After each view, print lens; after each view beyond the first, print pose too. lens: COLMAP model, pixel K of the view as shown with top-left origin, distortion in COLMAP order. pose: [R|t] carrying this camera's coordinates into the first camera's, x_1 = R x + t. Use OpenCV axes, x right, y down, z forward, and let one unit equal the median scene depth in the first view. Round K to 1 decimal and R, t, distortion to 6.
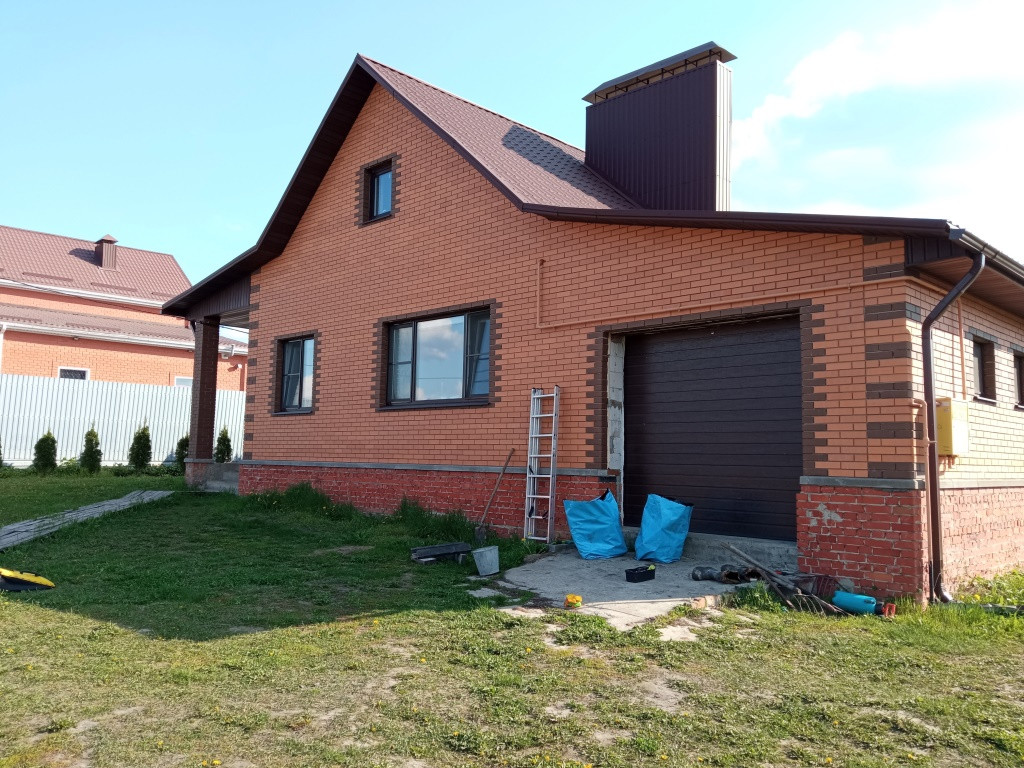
lens RADIAL K [[826.3, 0, 512.0], [0, 826.3, 384.0], [0, 0, 1]] dist [0.140422, -0.257768]
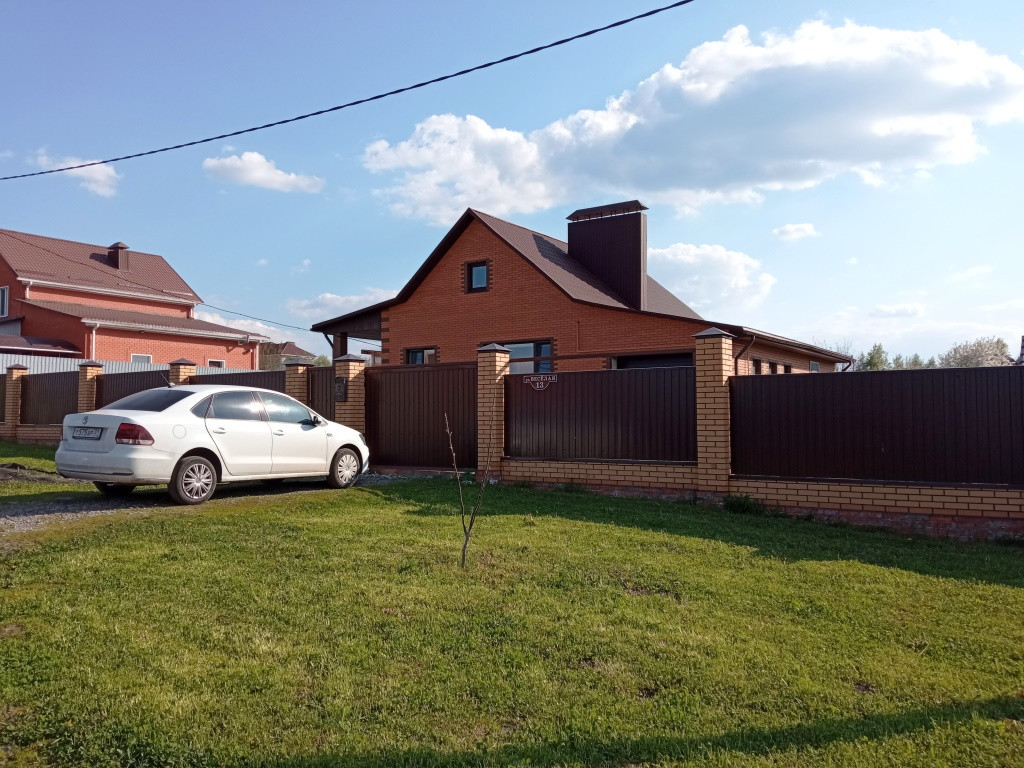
lens RADIAL K [[826.3, 0, 512.0], [0, 826.3, 384.0], [0, 0, 1]] dist [0.140422, -0.257768]
pose [[0.981871, -0.013085, 0.189096, -0.413878], [0.004813, 0.999014, 0.044134, -0.058683], [-0.189487, -0.042424, 0.980966, -0.856444]]
